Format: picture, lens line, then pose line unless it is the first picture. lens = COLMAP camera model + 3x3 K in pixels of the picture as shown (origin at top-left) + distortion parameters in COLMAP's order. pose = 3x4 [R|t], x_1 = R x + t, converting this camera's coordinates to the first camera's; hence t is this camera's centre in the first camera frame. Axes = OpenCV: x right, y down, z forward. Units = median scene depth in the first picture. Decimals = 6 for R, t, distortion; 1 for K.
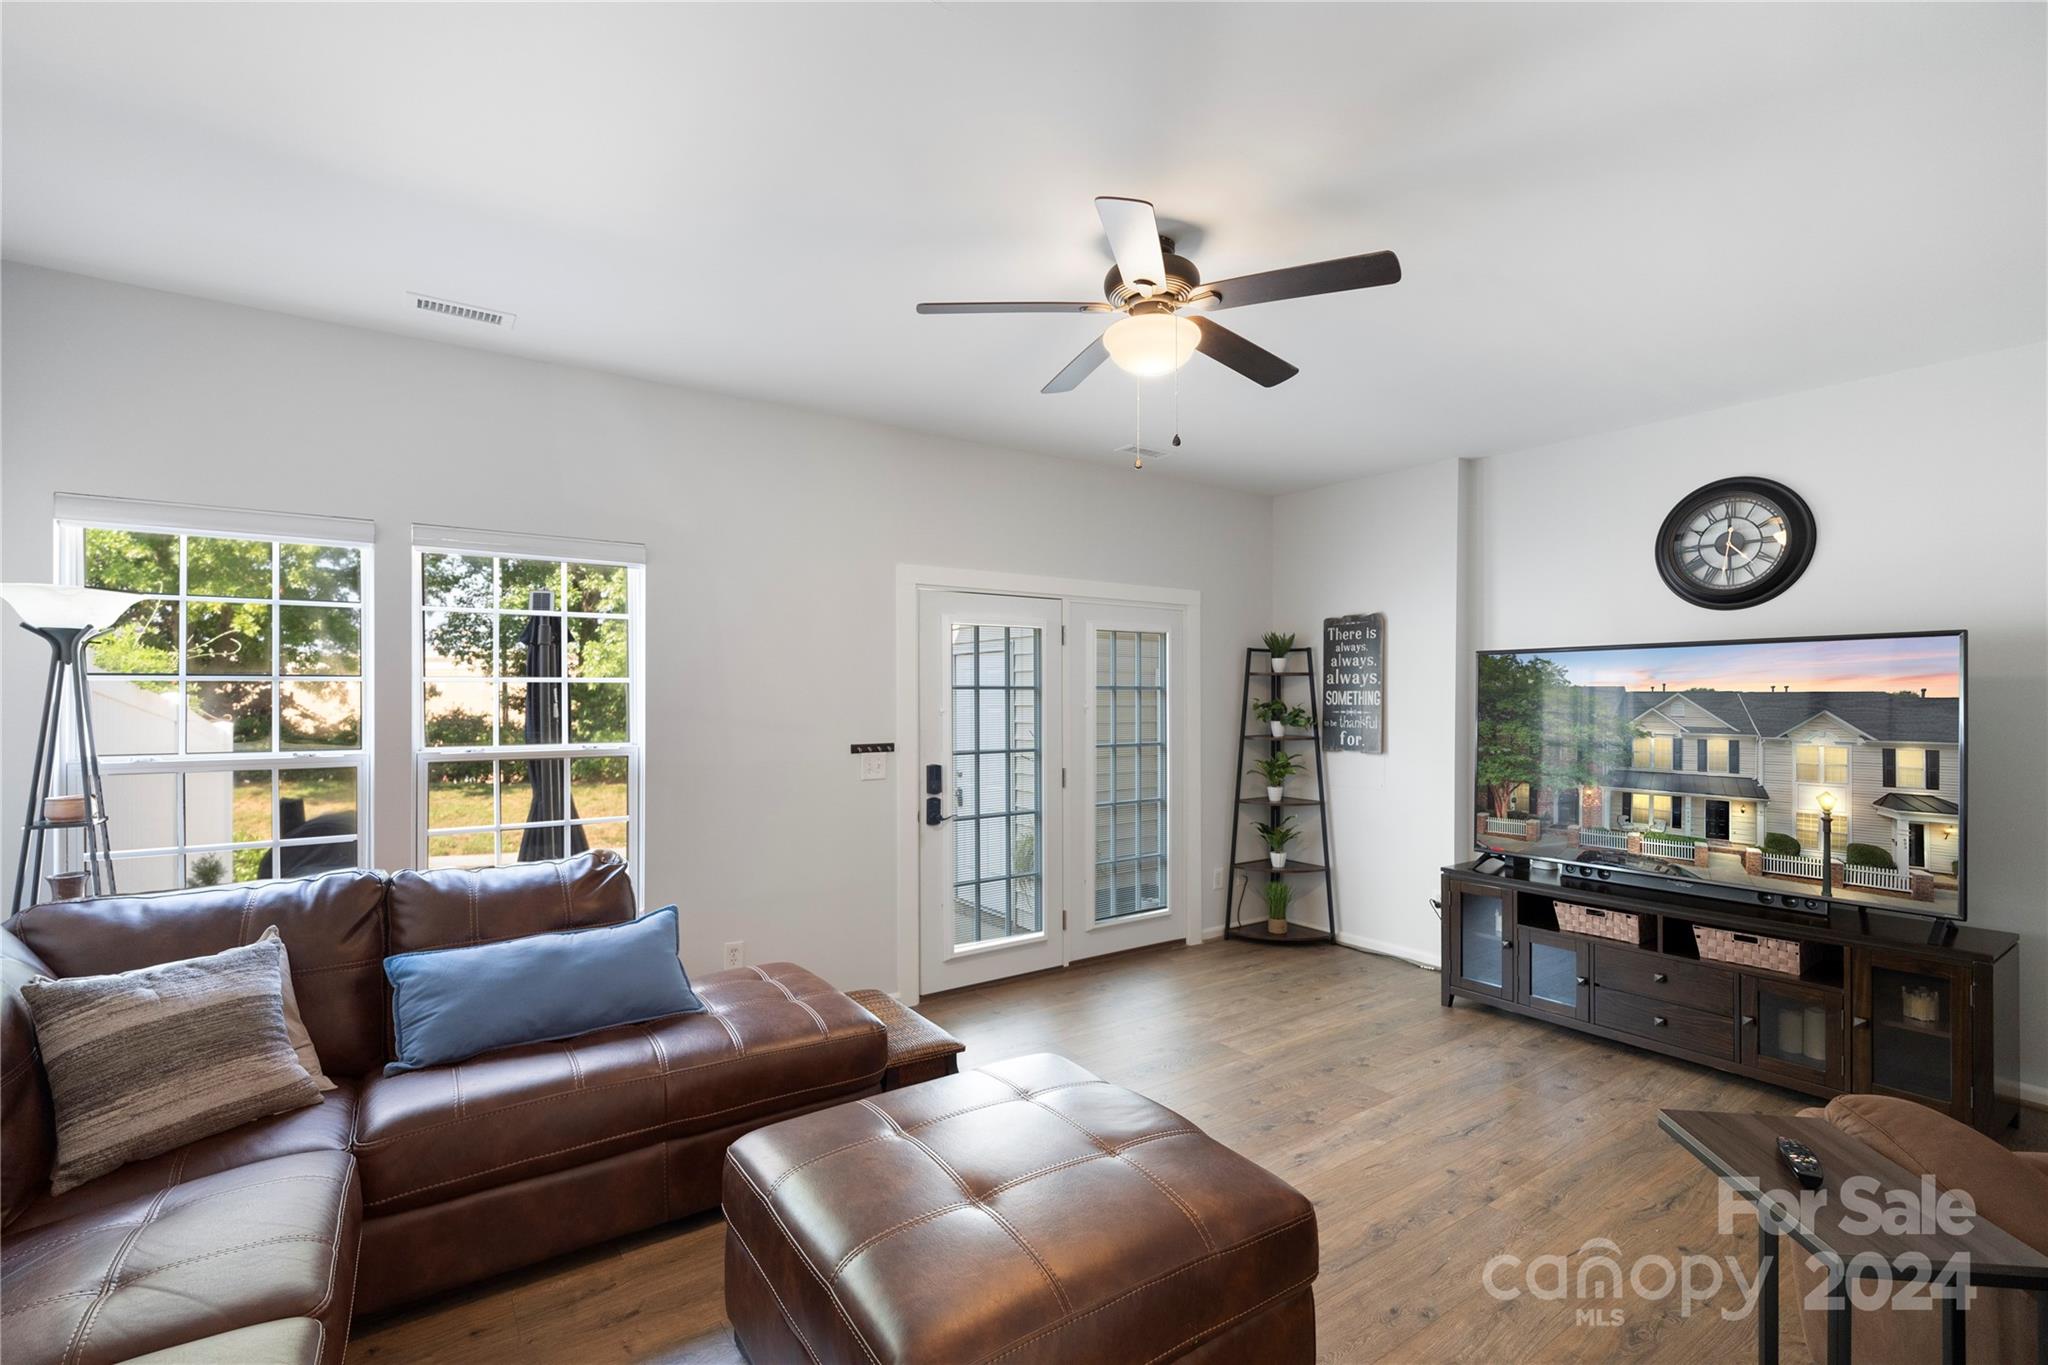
lens RADIAL K [[913.5, 0, 1022.2], [0, 913.5, 693.4], [0, 0, 1]] dist [0.000662, 0.000034]
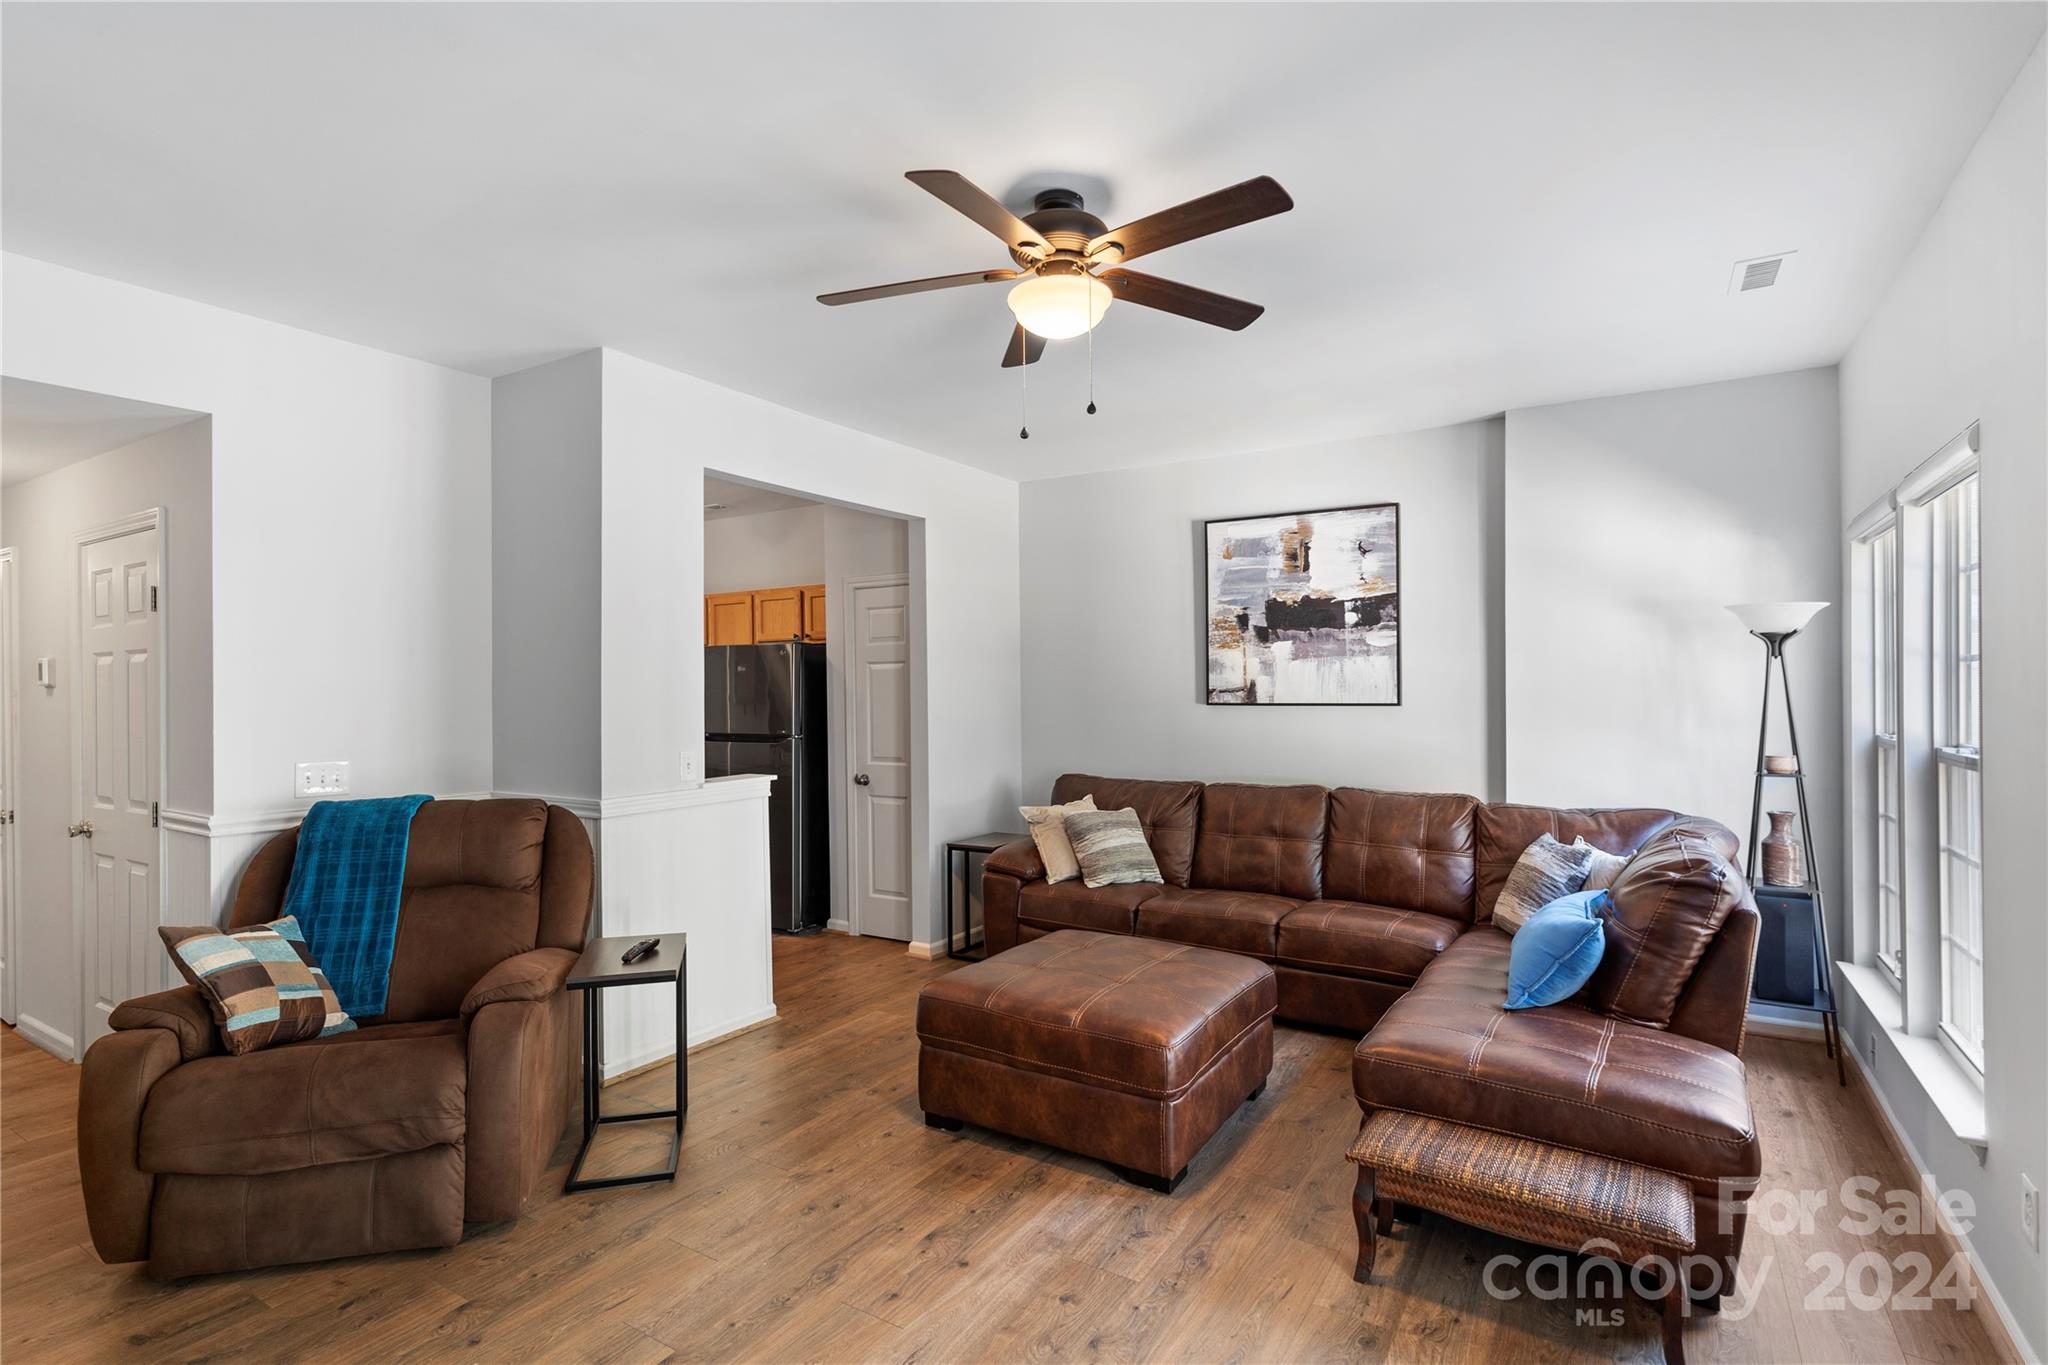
lens RADIAL K [[982.1, 0, 1024.0], [0, 982.1, 682.5], [0, 0, 1]] dist [0.000930, 0.000117]
pose [[-0.921245, 0.000840, -0.388981, 0.568686], [0.006208, 0.999902, -0.012544, 0.014835], [0.388932, -0.013971, -0.921160, 1.917327]]
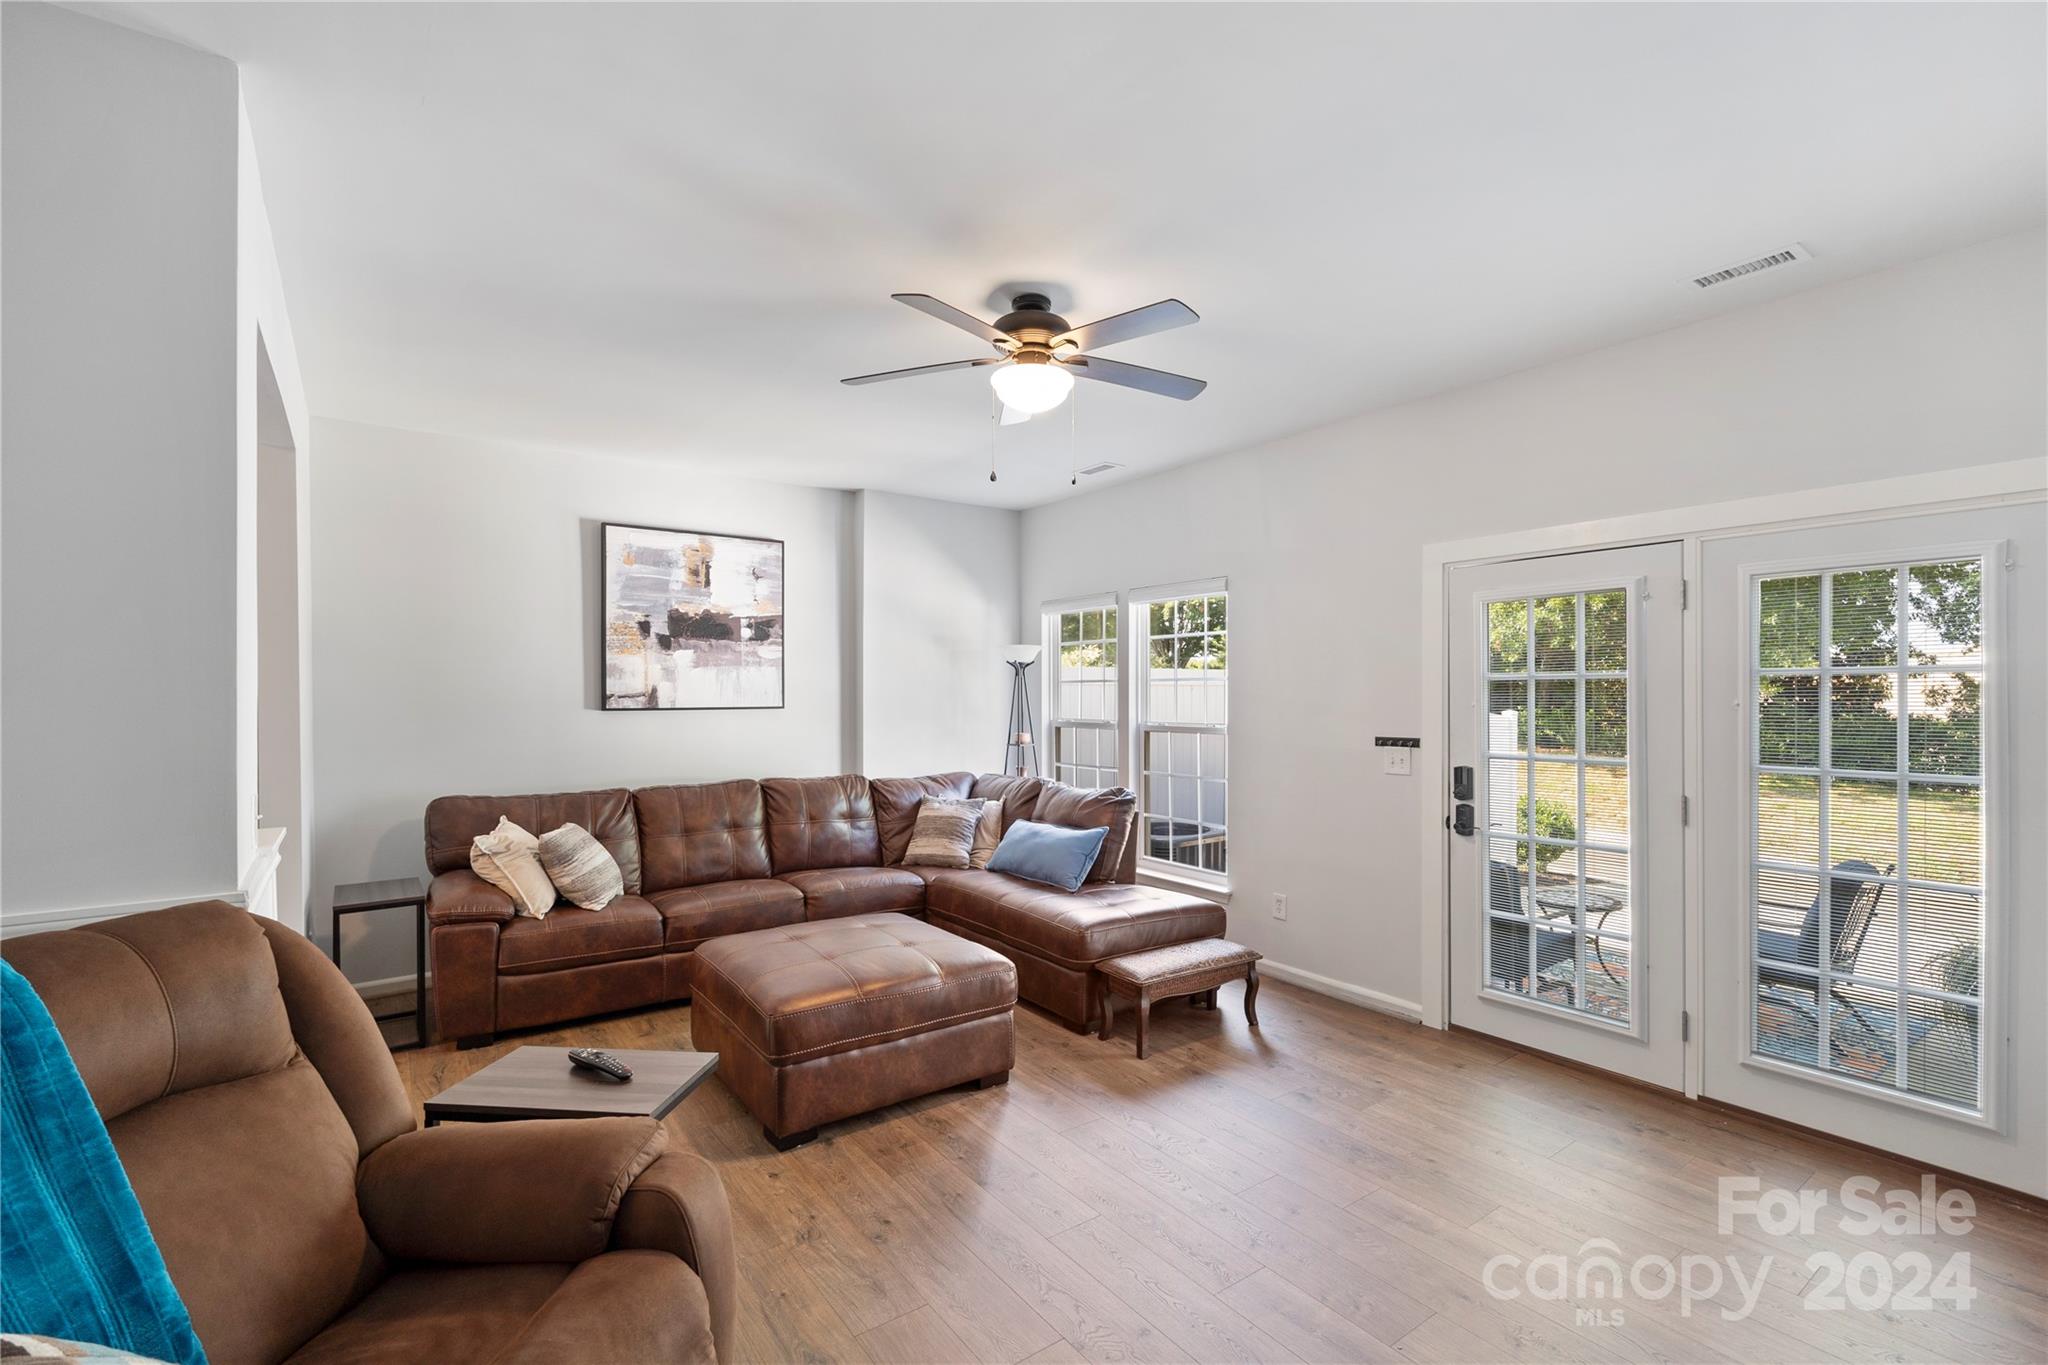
lens RADIAL K [[913.5, 0, 1022.2], [0, 913.5, 693.4], [0, 0, 1]] dist [0.000662, 0.000034]
pose [[0.008635, -0.001138, -0.999962, 1.313885], [0.007071, 0.999974, -0.001077, 0.011260], [0.999938, -0.007061, 0.008643, 0.983034]]
